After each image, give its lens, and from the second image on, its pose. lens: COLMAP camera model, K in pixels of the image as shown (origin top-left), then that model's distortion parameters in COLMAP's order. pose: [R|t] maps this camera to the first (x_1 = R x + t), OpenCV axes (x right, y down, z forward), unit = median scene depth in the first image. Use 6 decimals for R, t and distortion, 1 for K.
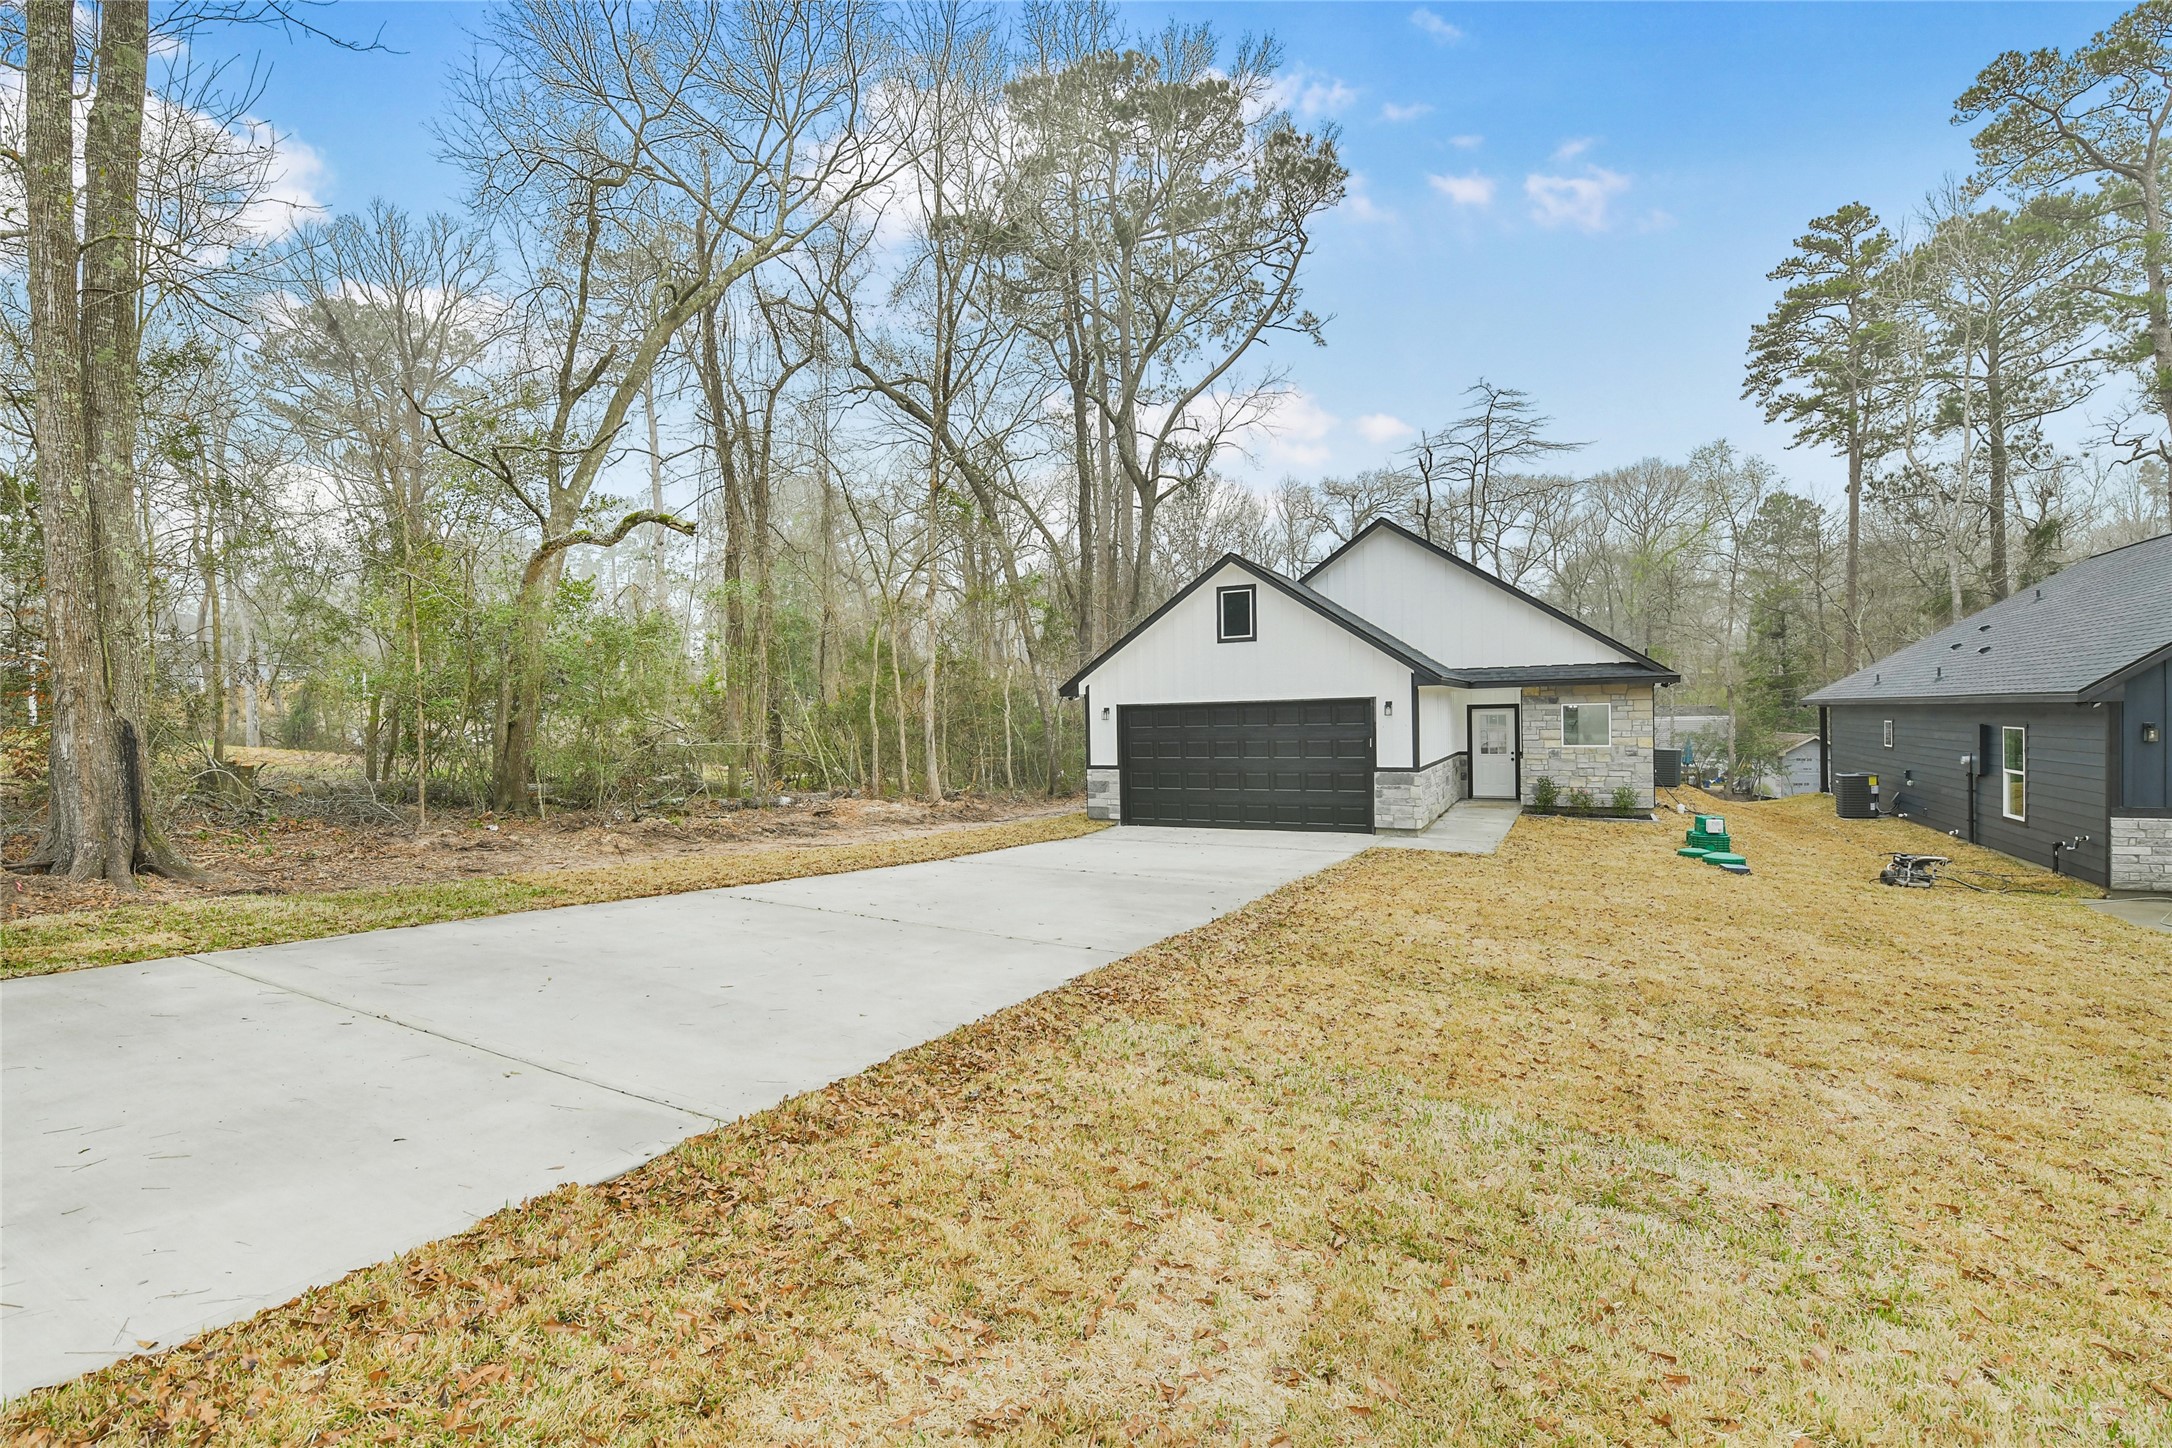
lens RADIAL K [[996.4, 0, 1033.4], [0, 996.4, 727.5], [0, 0, 1]] dist [0.000071, -0.010457]
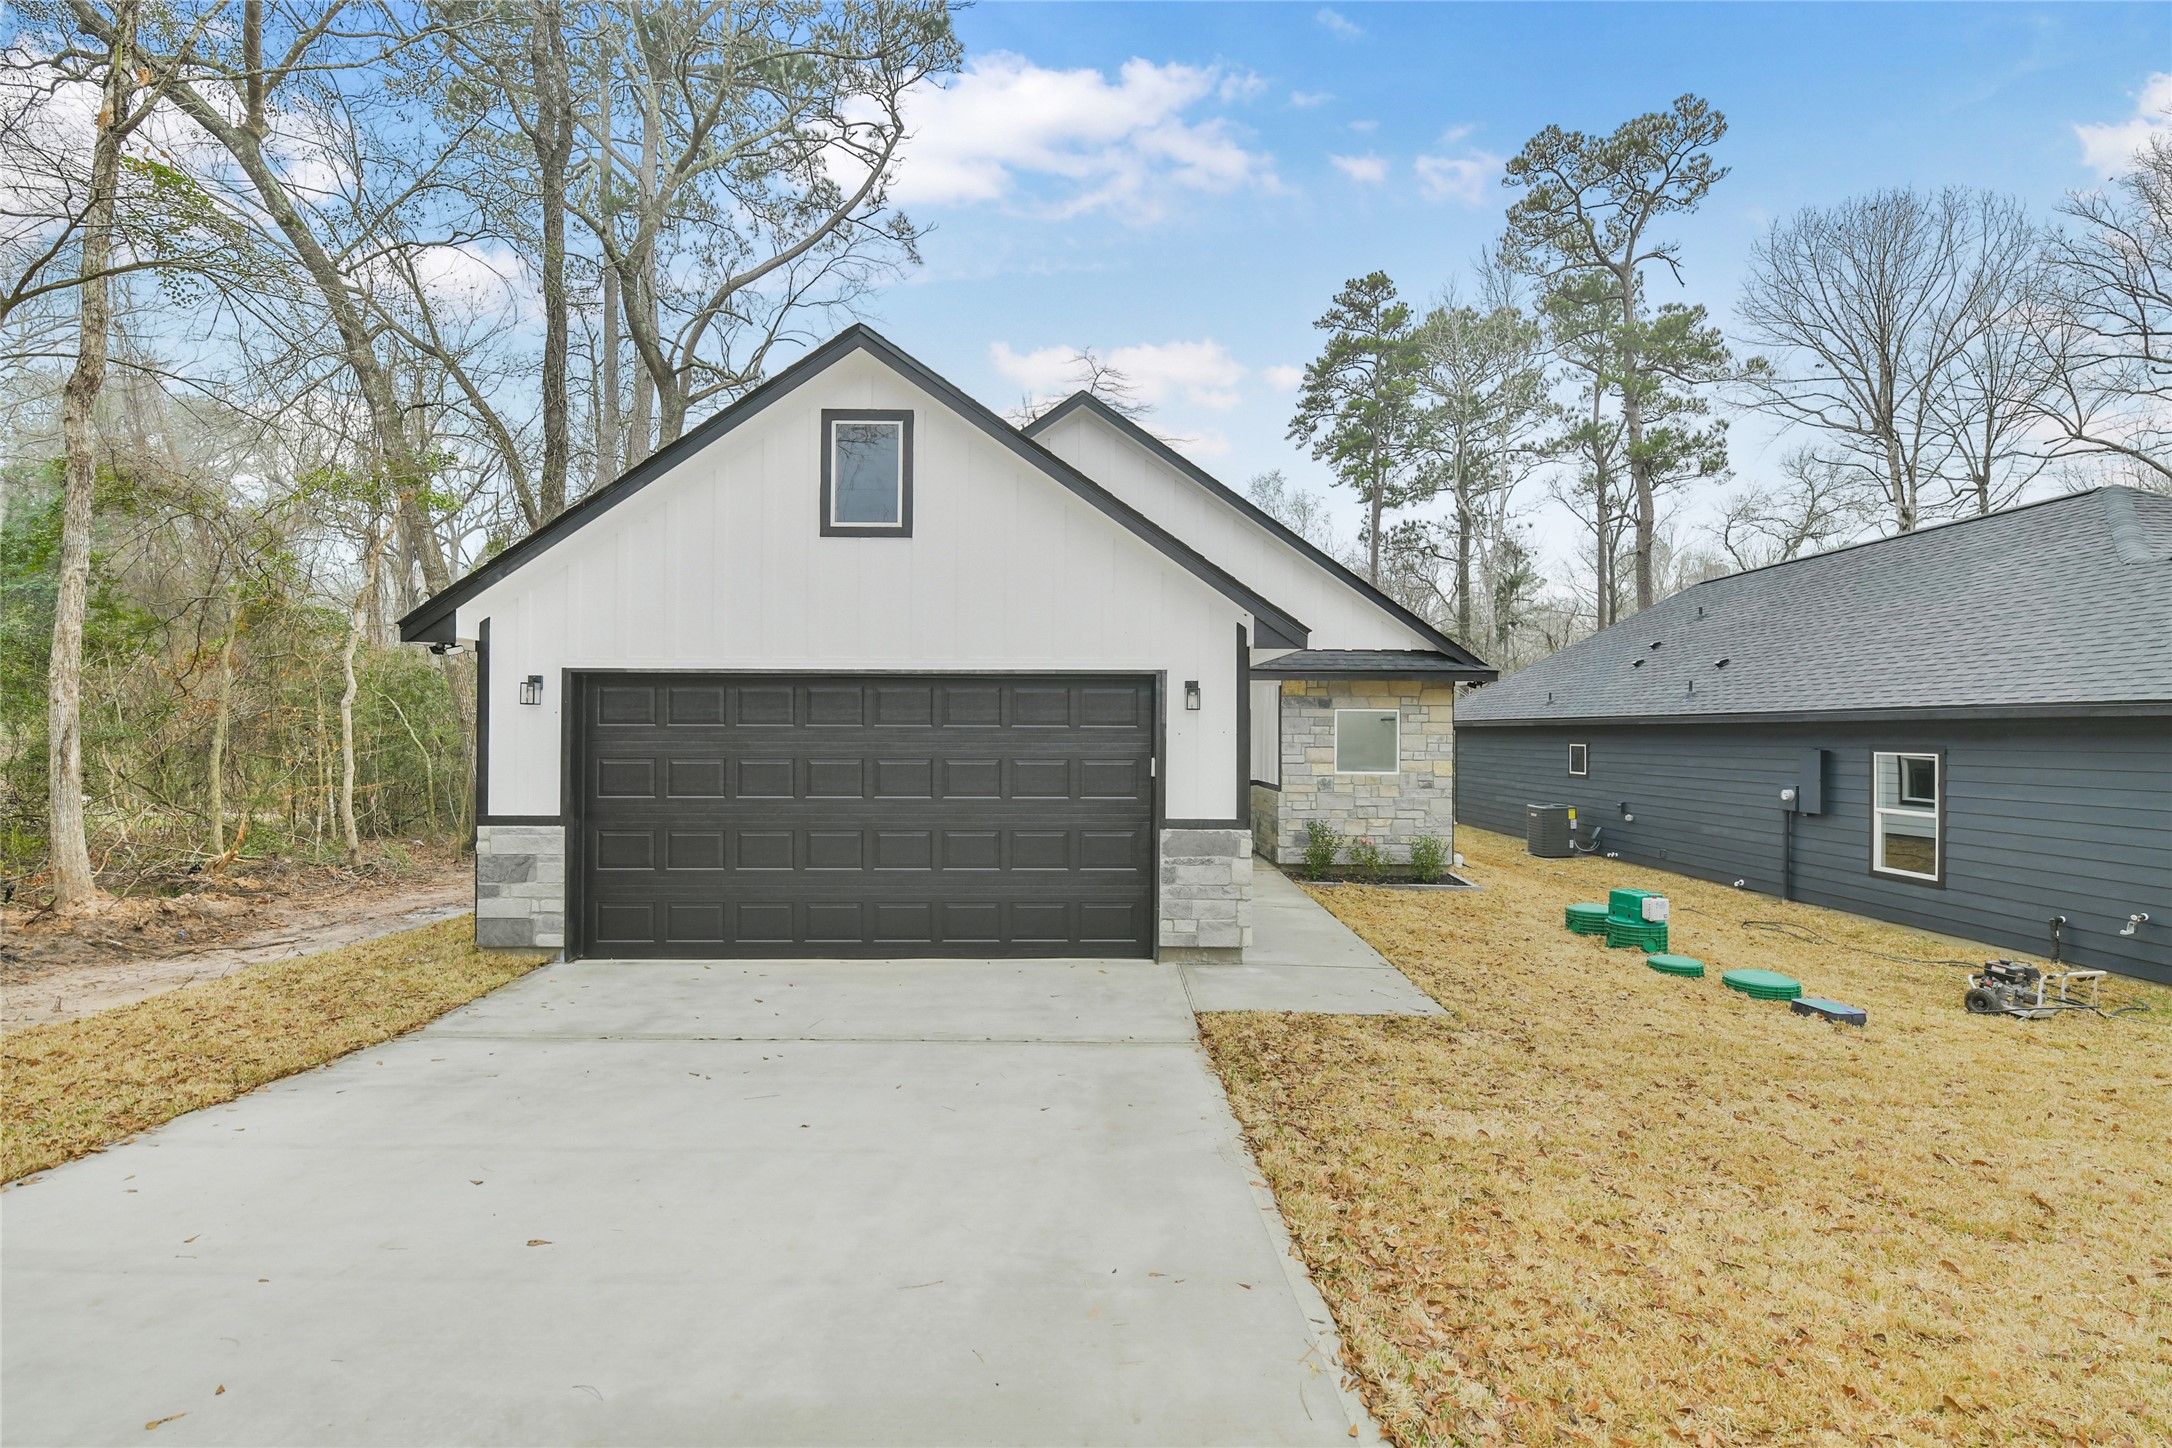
lens RADIAL K [[949.5, 0, 1081.5], [0, 949.5, 727.4], [0, 0, 1]] dist [0.001664, -0.010838]
pose [[0.866991, 0.027784, 0.497549, 0.072567], [-0.018089, 0.999541, -0.024295, 0.006840], [-0.497996, 0.012063, 0.867095, 0.535668]]
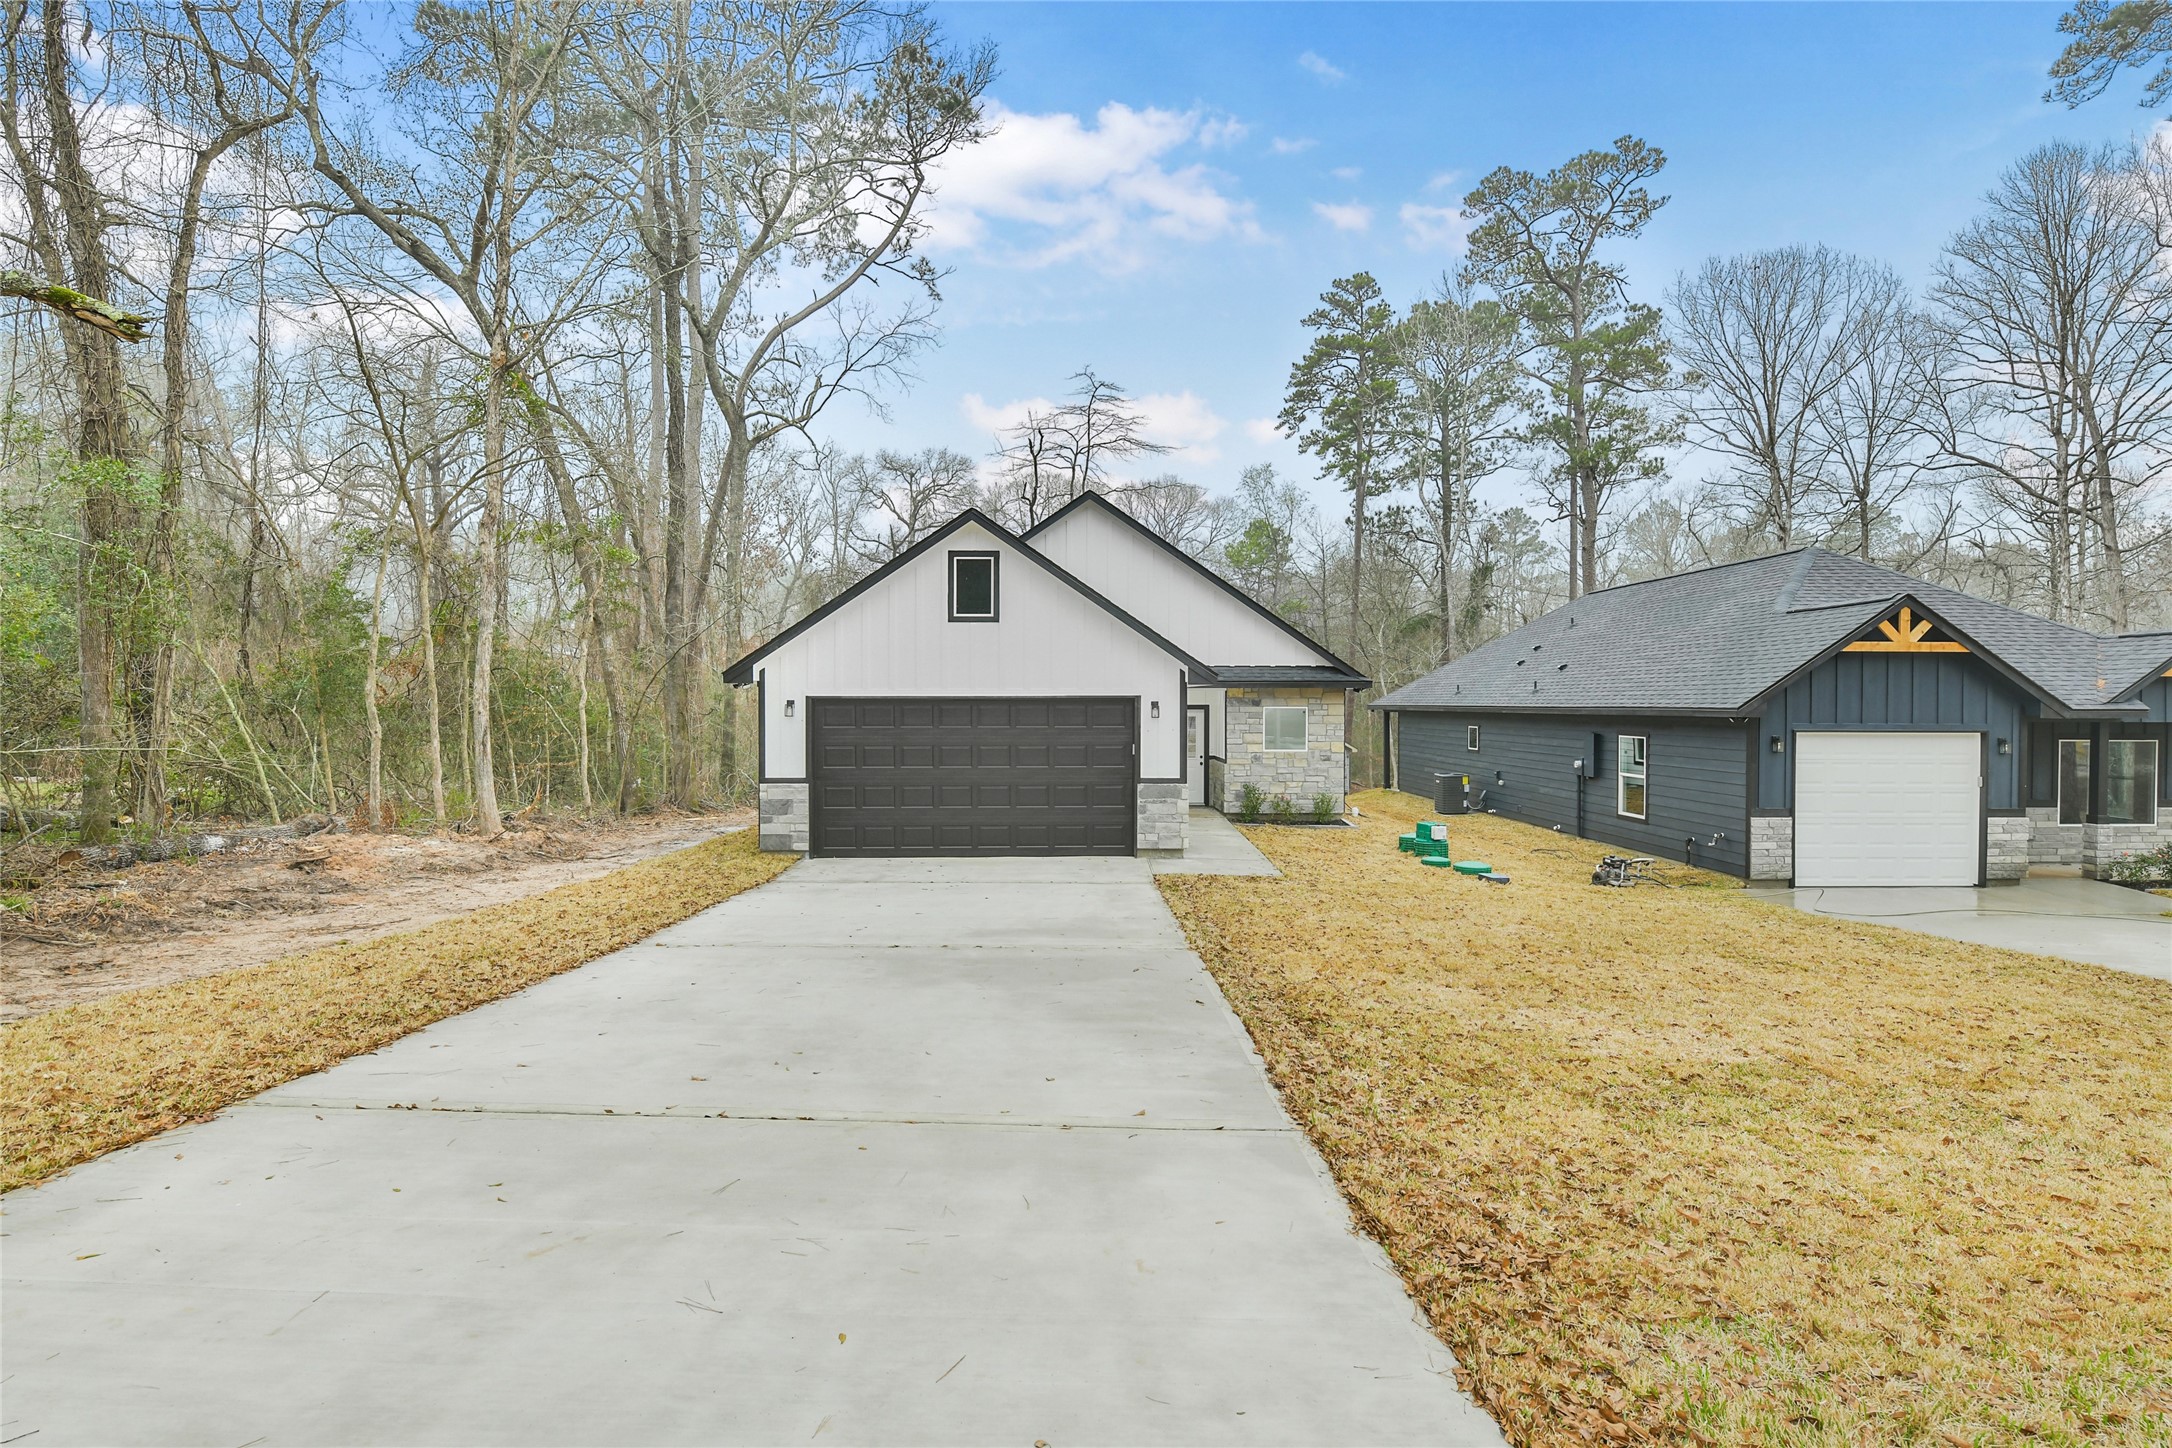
lens RADIAL K [[1059.9, 0, 1089.9], [0, 1059.9, 713.0], [0, 0, 1]] dist [0.003745, -0.009203]
pose [[0.860648, 0.016155, 0.508944, -0.131961], [-0.013675, 0.999869, -0.008613, -0.006407], [-0.509017, 0.000453, 0.860756, 0.205274]]
